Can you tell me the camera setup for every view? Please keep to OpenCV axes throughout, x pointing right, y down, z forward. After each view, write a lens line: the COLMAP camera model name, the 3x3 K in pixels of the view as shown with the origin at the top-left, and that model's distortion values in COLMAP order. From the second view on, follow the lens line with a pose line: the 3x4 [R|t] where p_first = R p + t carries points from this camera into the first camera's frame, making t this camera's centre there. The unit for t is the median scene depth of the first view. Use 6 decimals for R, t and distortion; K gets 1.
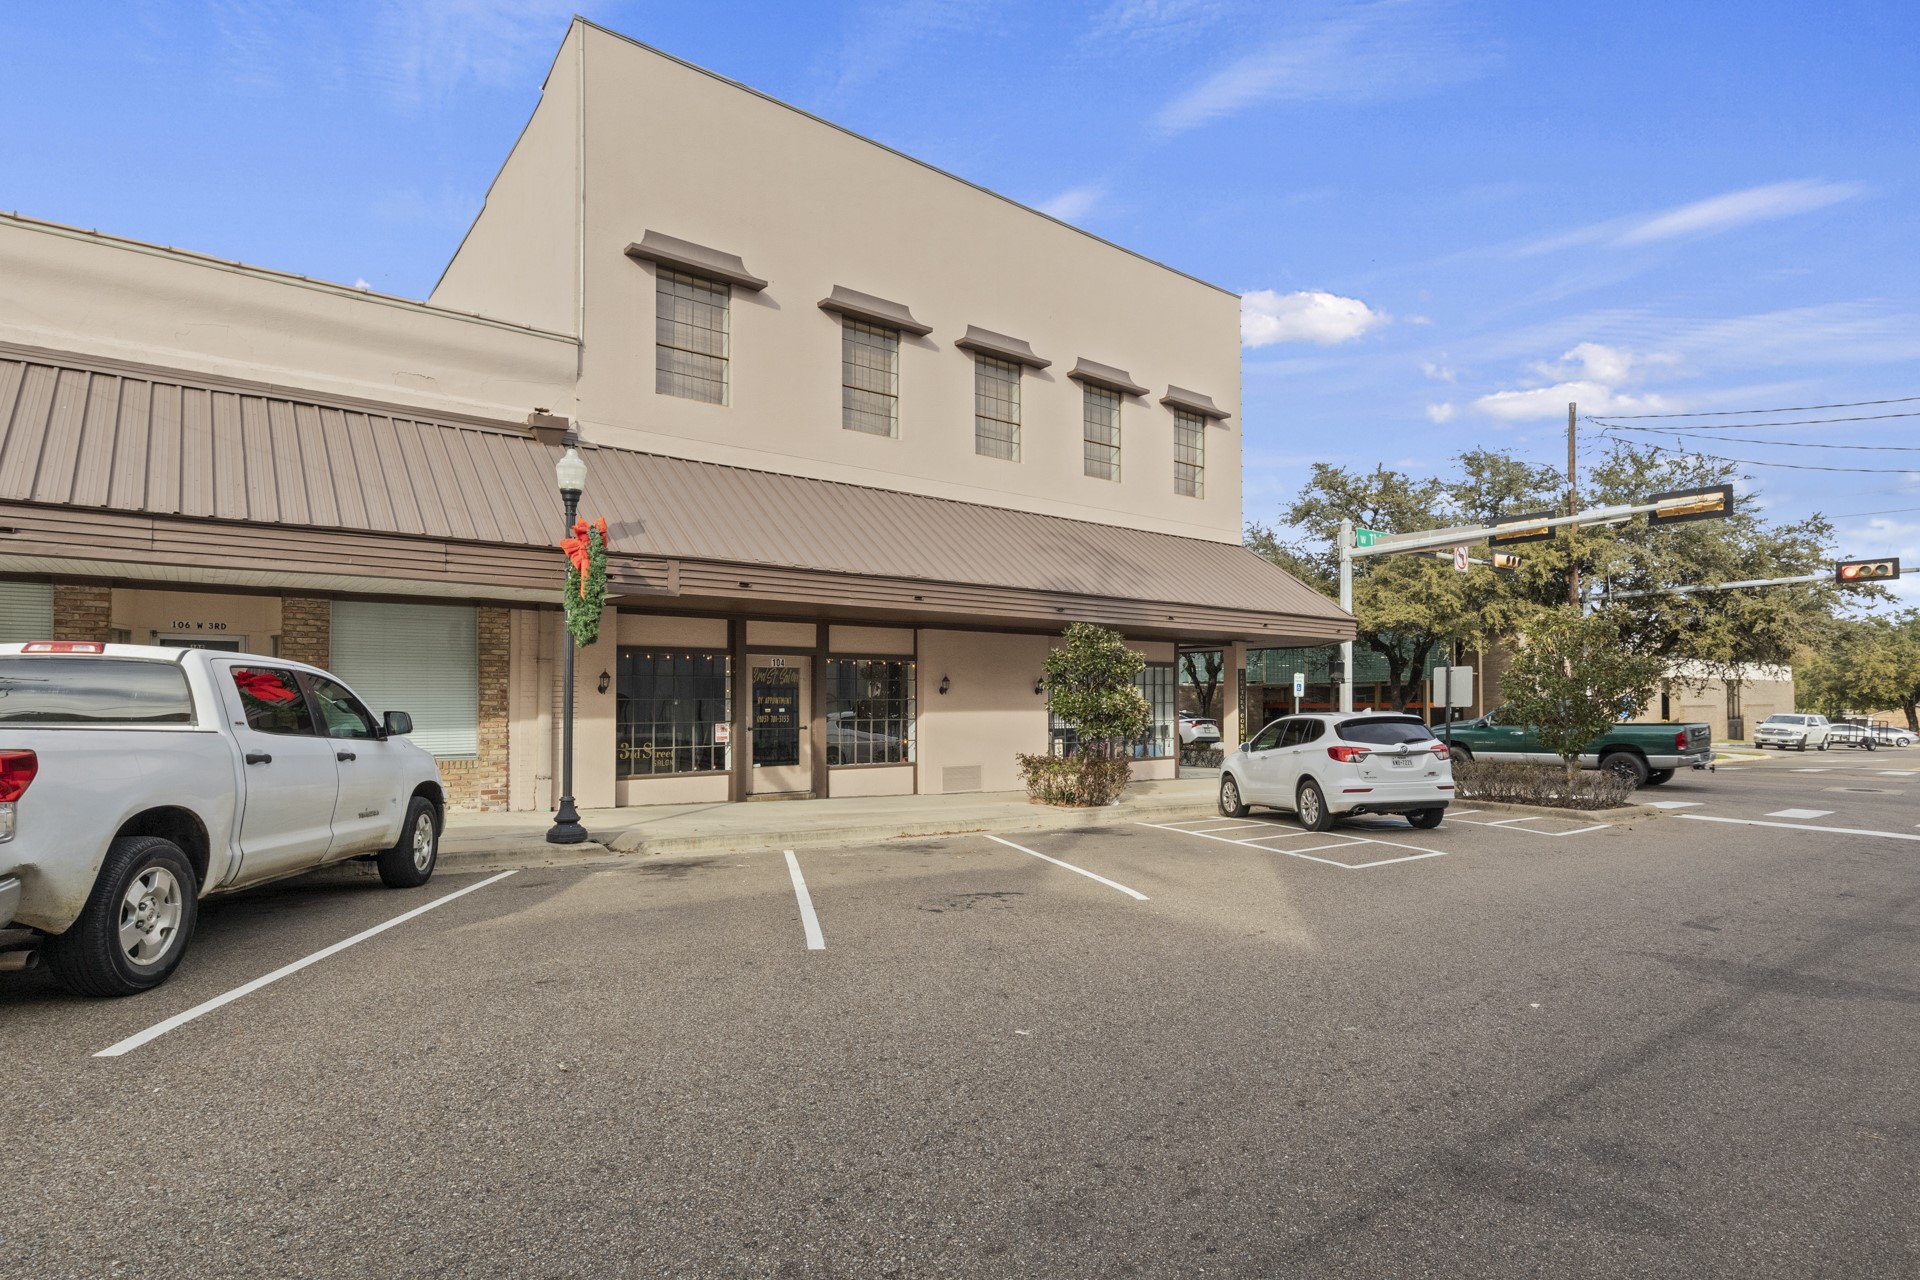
lens RADIAL K [[1016.1, 0, 958.1], [0, 1016.1, 708.0], [0, 0, 1]] dist [-0.000522, 0.000089]
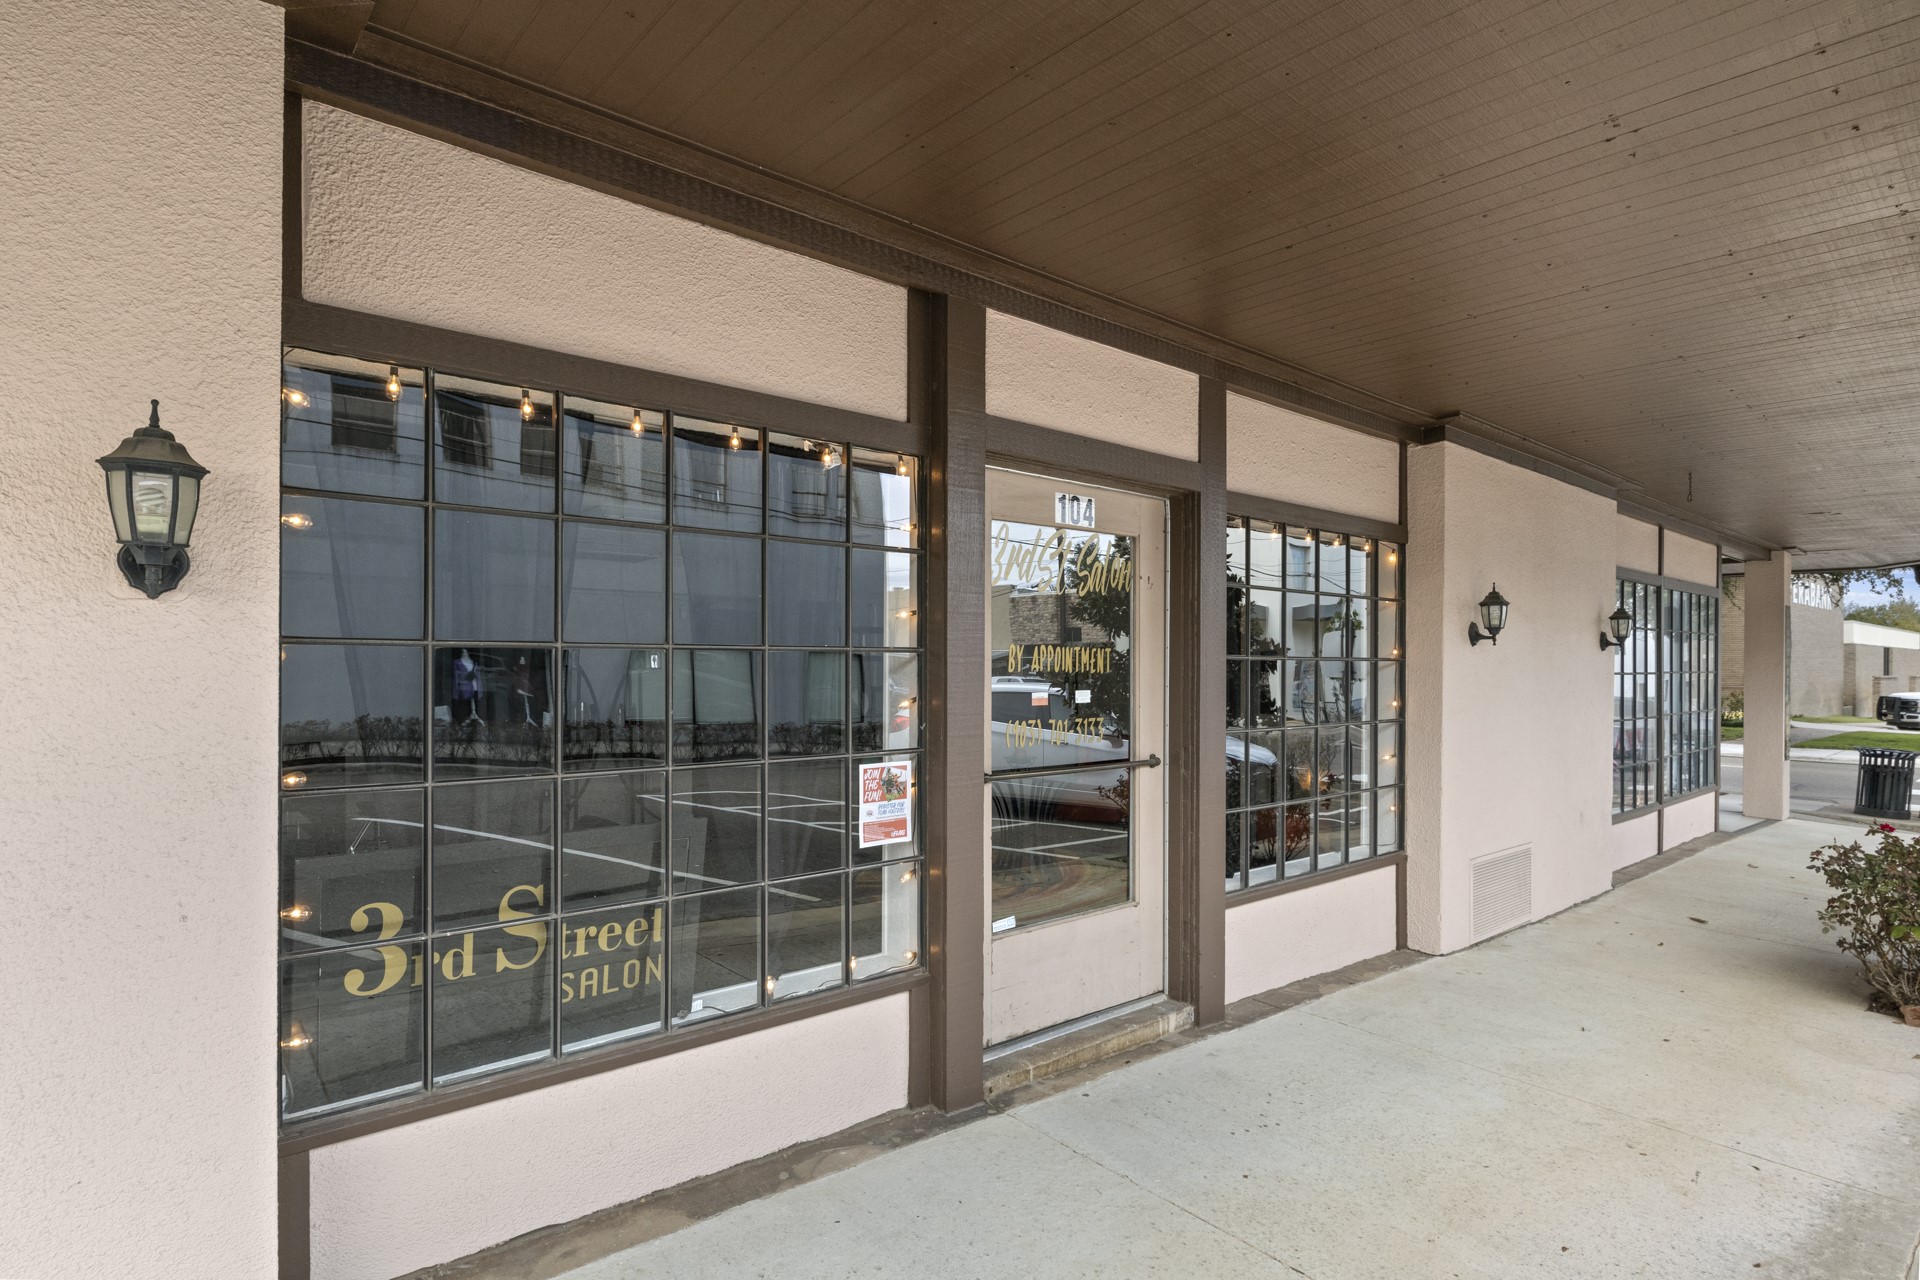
lens RADIAL K [[975.5, 0, 966.3], [0, 975.5, 672.5], [0, 0, 1]] dist [0.000266, 0.000558]
pose [[0.999246, 0.004004, 0.038613, -0.214312], [-0.003951, 0.999991, -0.001460, -0.003591], [-0.038618, 0.001306, 0.999253, 0.760735]]
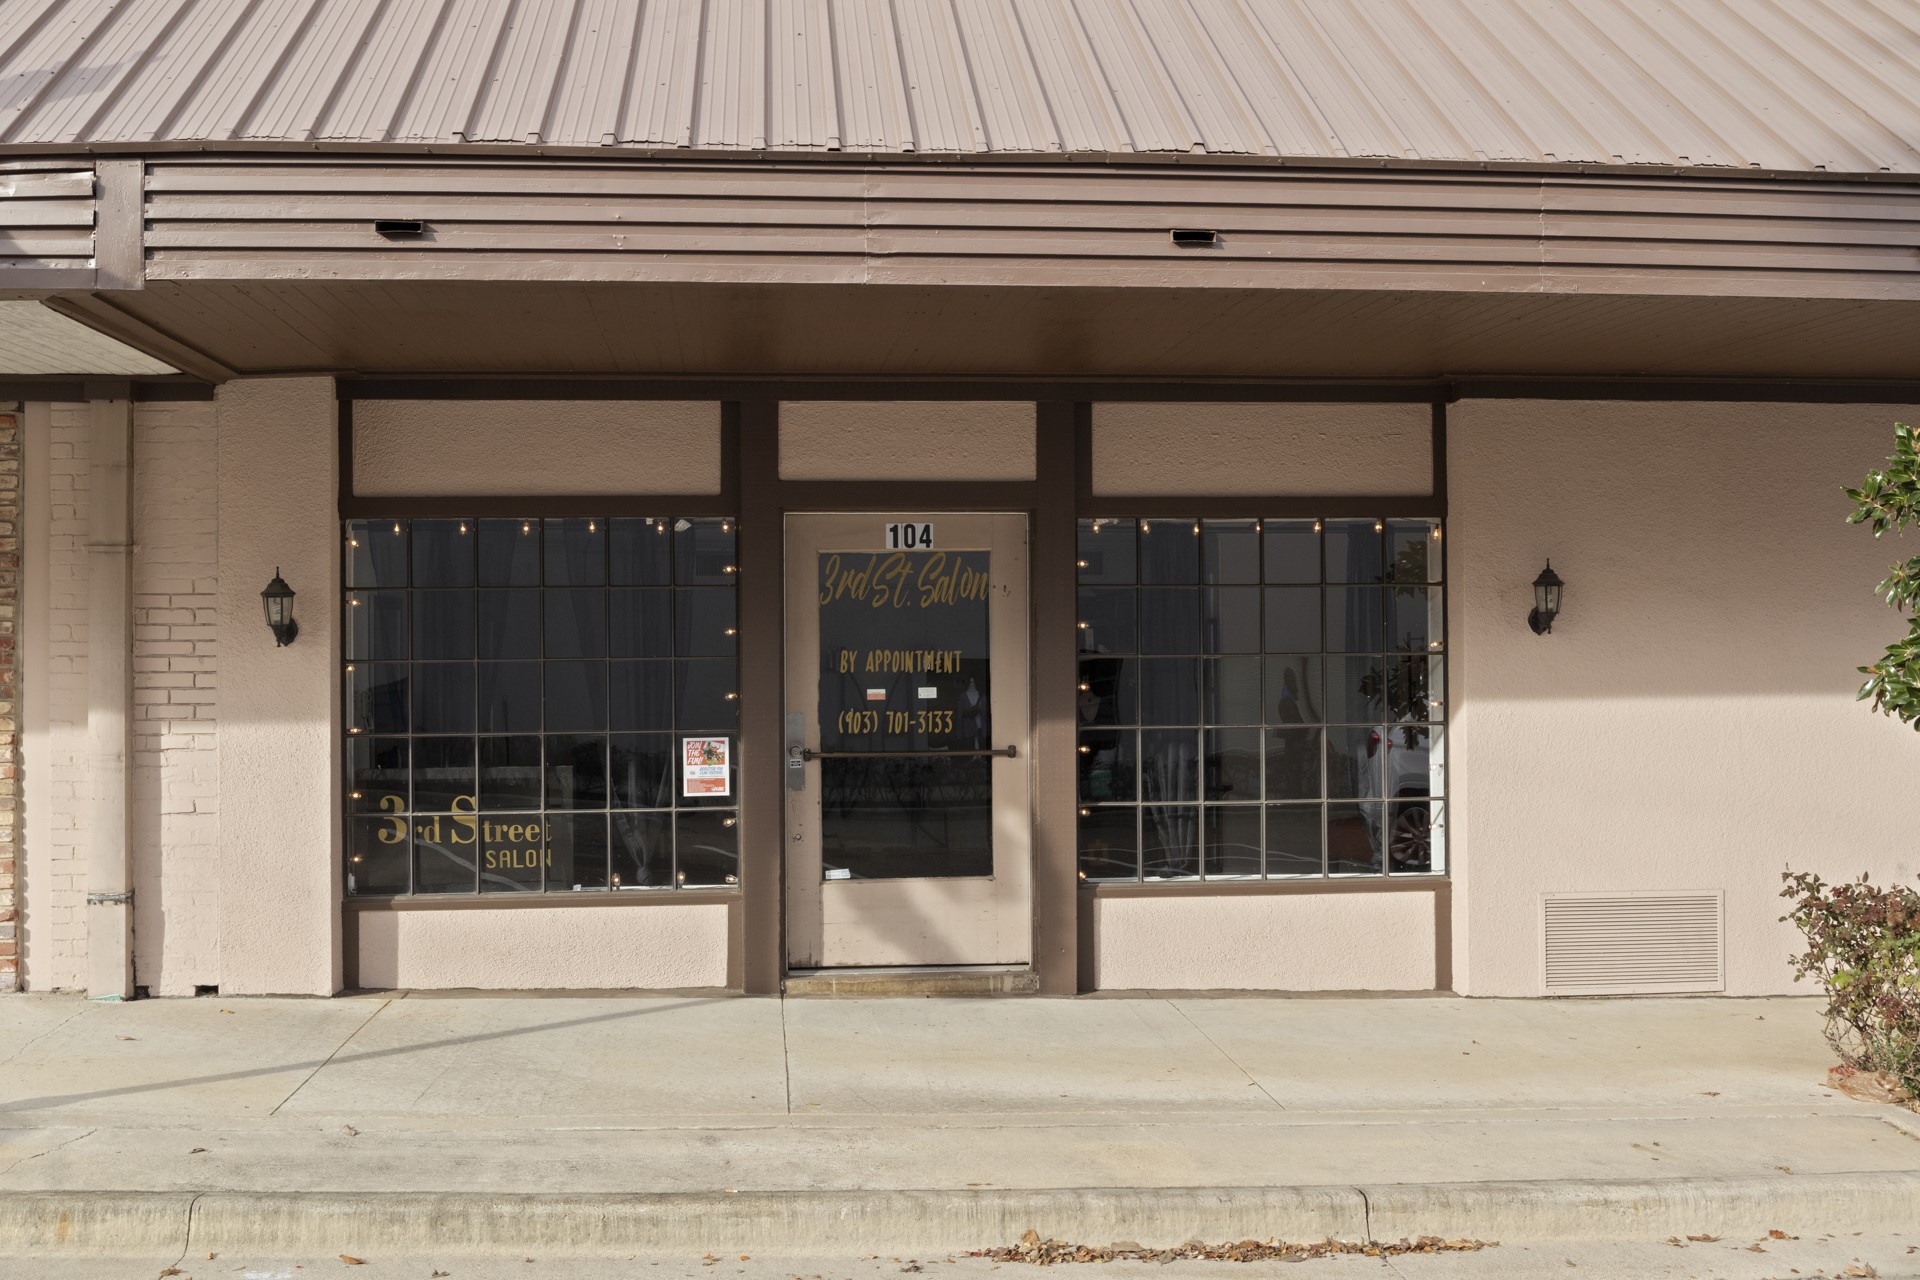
lens RADIAL K [[1964.1, 0, 960.0], [0, 1964.1, 640.0], [0, 0, 1]] dist [-0.008685, -0.015101]
pose [[0.837770, -0.014101, -0.545842, 0.154548], [0.004758, 0.999817, -0.018526, -0.002777], [0.546003, 0.012923, 0.837683, 0.521483]]
